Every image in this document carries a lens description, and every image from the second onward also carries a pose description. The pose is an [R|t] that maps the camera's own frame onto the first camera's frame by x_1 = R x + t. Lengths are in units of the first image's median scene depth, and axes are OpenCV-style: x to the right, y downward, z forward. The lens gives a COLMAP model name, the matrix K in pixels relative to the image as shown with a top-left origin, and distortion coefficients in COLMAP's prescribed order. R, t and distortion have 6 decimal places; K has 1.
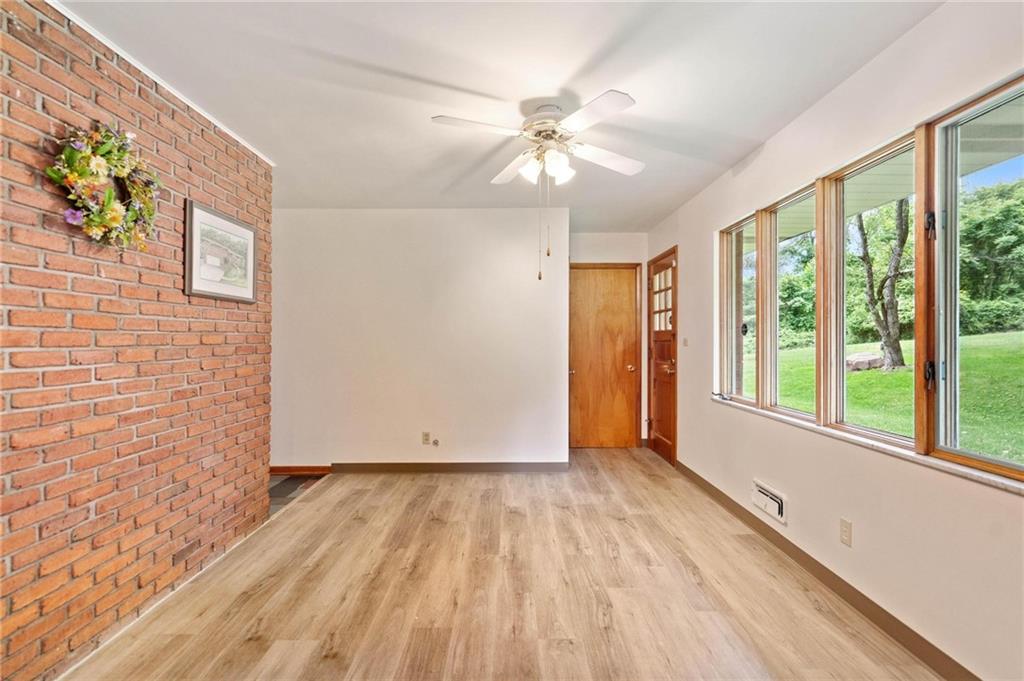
lens RADIAL K [[481.8, 0, 509.8], [0, 481.8, 339.9], [0, 0, 1]] dist [-0.000361, 0.000908]
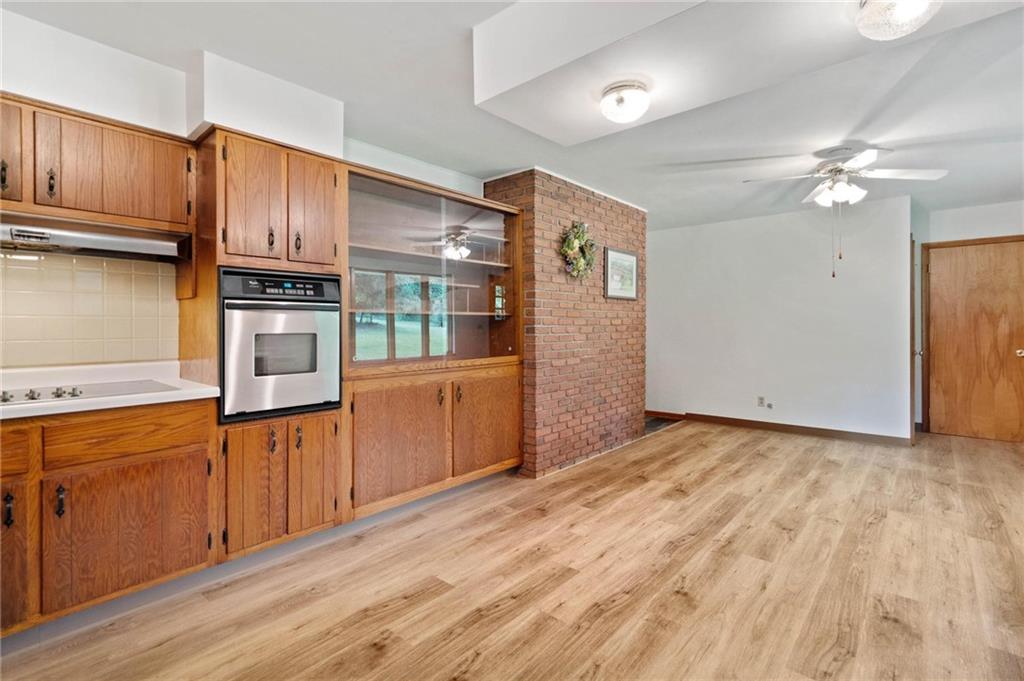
lens RADIAL K [[479.4, 0, 511.2], [0, 479.4, 326.1], [0, 0, 1]] dist [-0.001466, 0.000831]
pose [[0.754181, 0.000029, -0.656667, 0.243460], [0.002565, 0.999992, 0.002990, 0.007381], [0.656662, -0.003939, 0.754175, -0.568950]]
